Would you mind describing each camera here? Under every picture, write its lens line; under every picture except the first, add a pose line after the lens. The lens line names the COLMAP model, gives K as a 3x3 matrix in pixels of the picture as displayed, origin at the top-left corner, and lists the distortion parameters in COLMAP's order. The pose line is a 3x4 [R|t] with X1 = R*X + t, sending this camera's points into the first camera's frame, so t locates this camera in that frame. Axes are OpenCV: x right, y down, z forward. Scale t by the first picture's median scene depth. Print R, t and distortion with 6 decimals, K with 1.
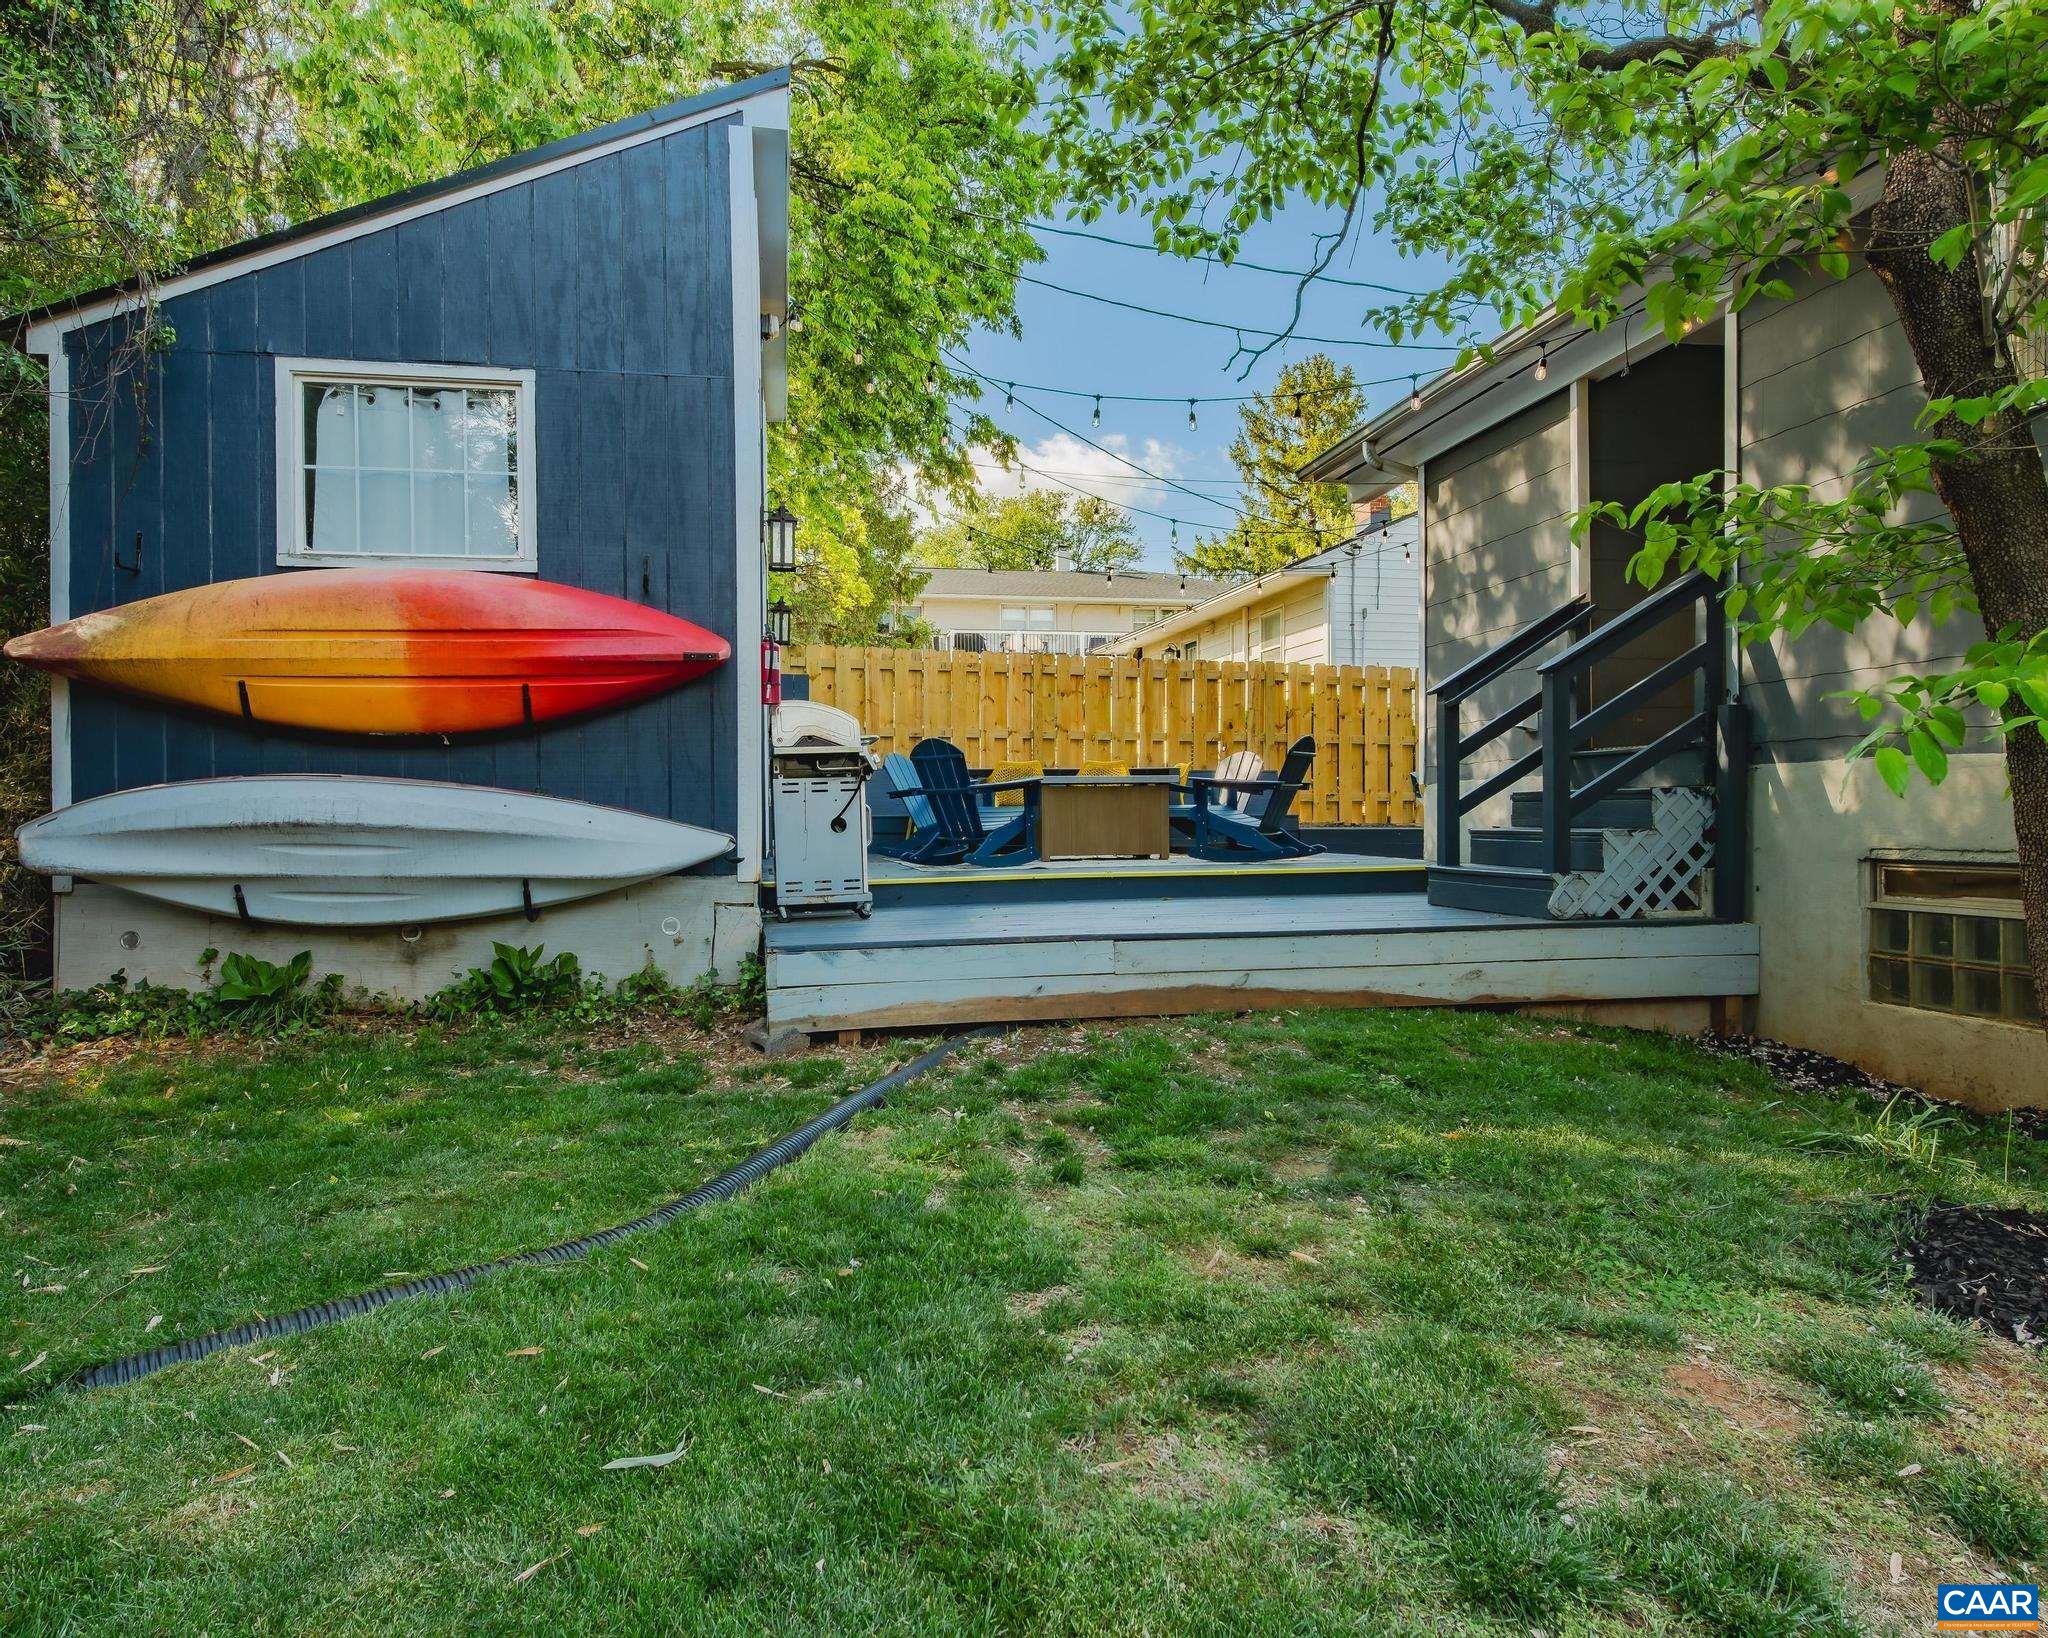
lens RADIAL K [[1333.2, 0, 1024.0], [0, 1333.2, 819.0], [0, 0, 1]] dist [0.000870, -0.000300]
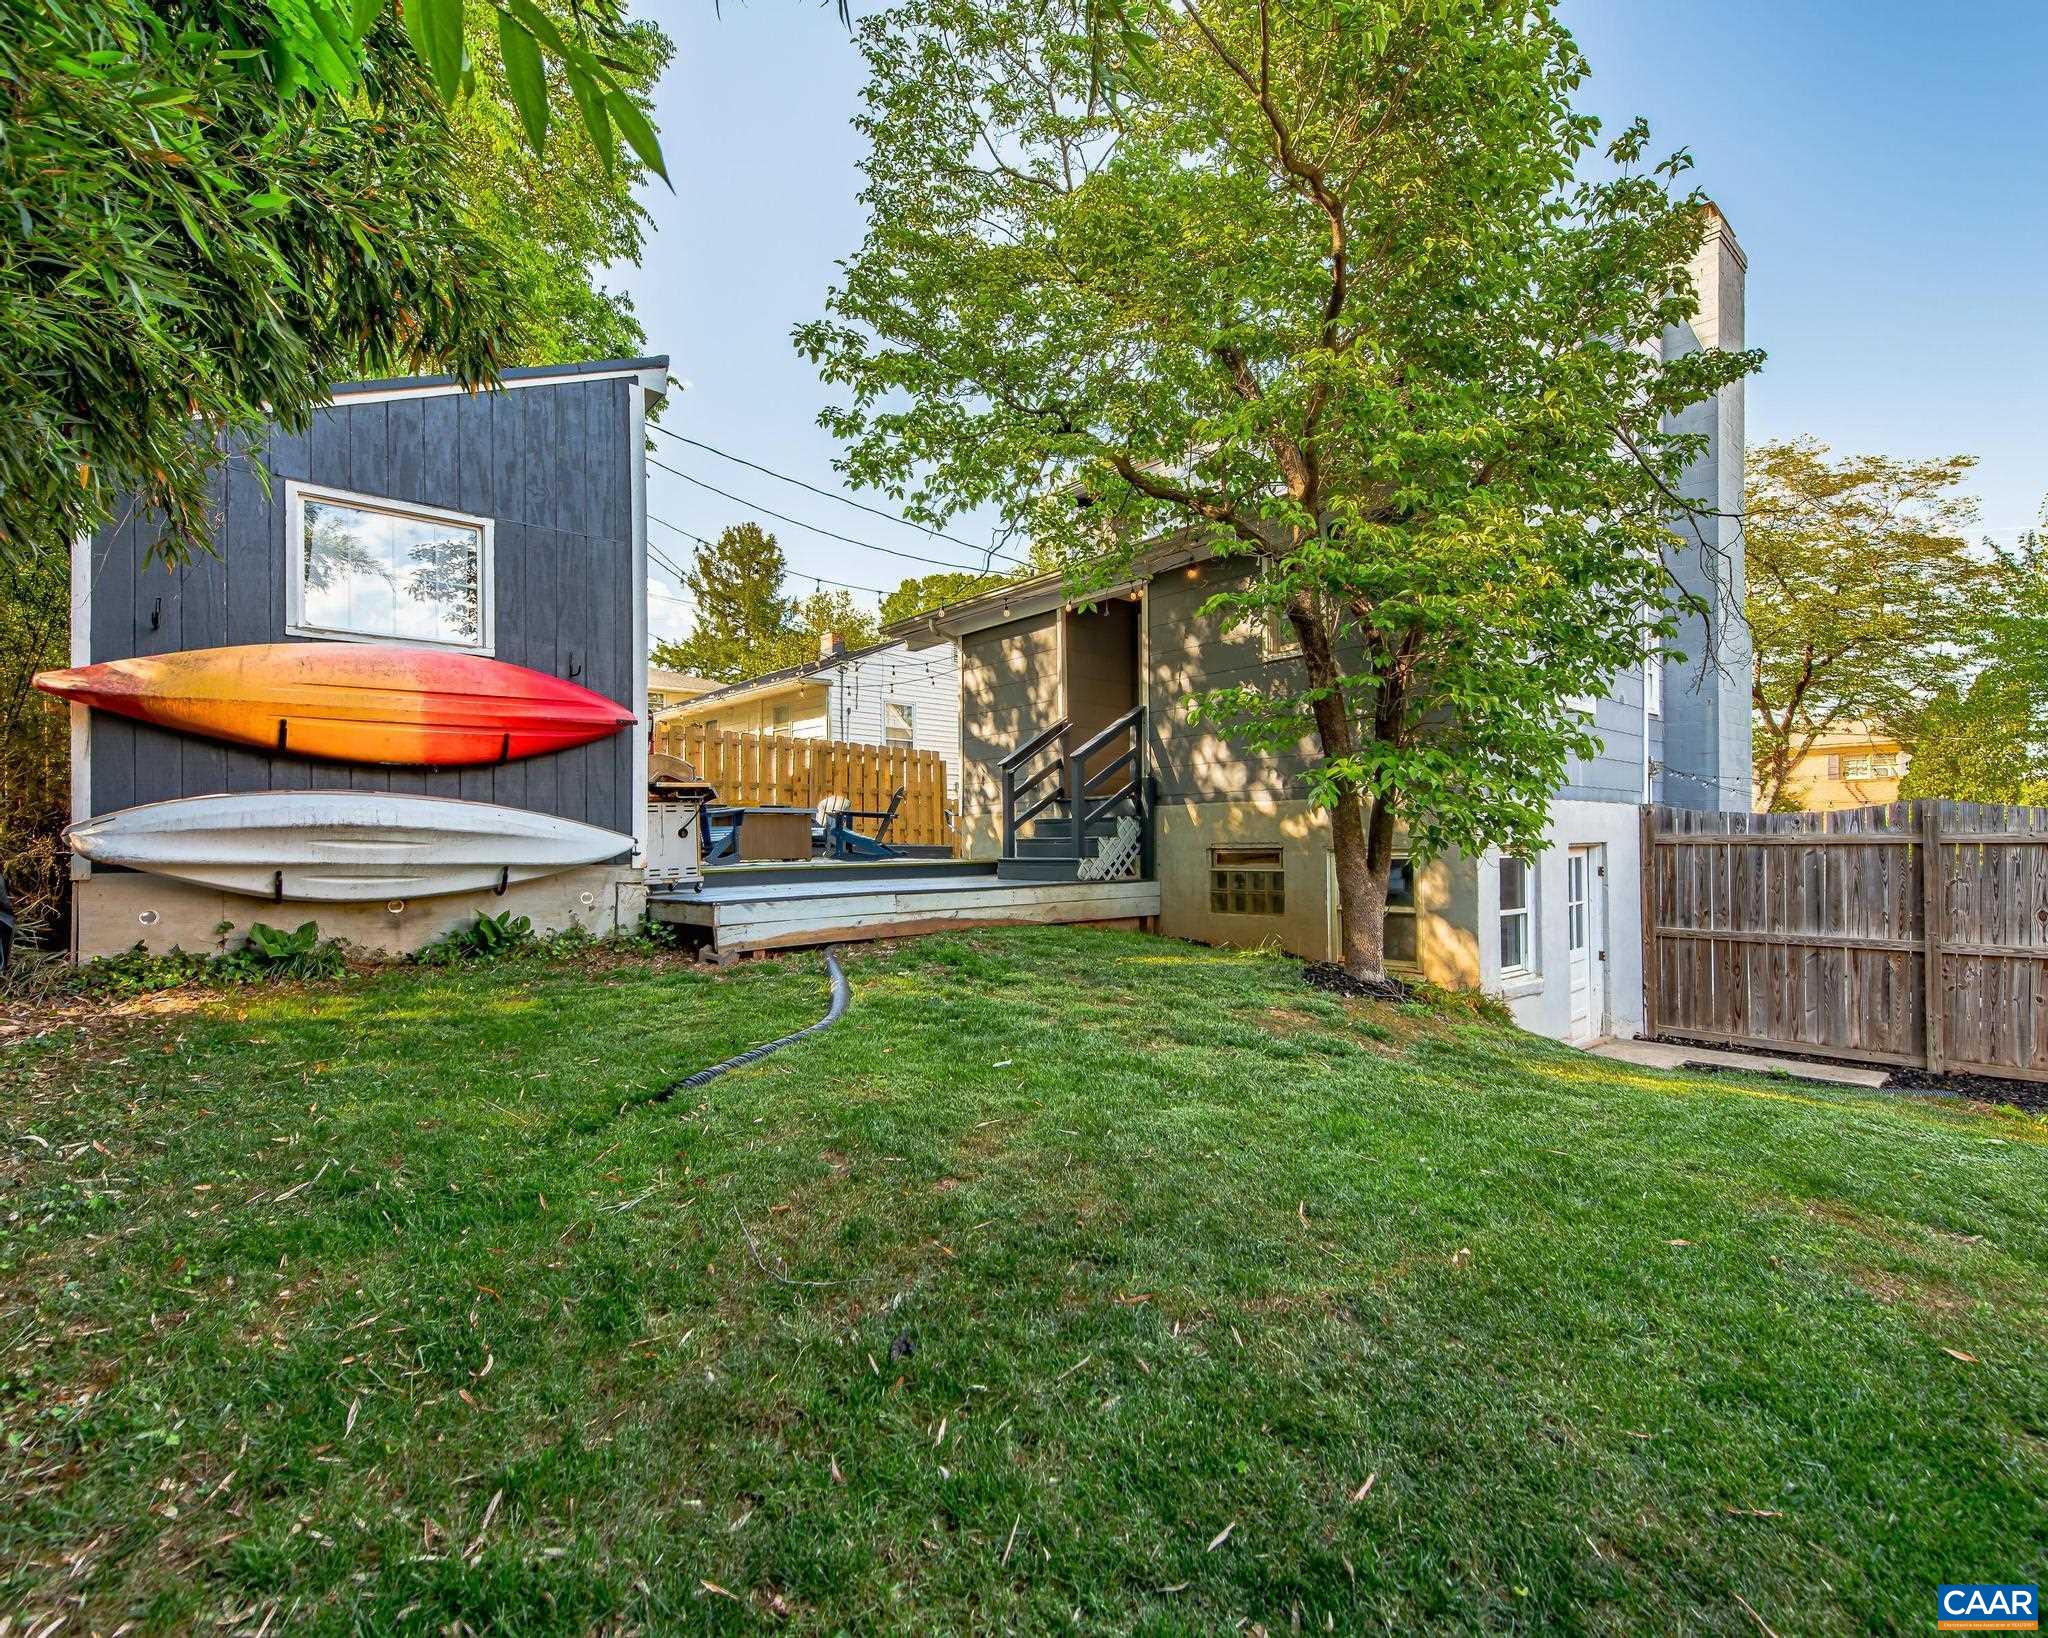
lens RADIAL K [[979.6, 0, 1011.8], [0, 979.6, 839.3], [0, 0, 1]] dist [-0.018978, -0.000572]
pose [[0.859827, 0.004186, 0.510568, -0.434925], [0.003100, 0.999905, -0.013419, 0.031592], [-0.510575, 0.013121, 0.859733, -0.209756]]
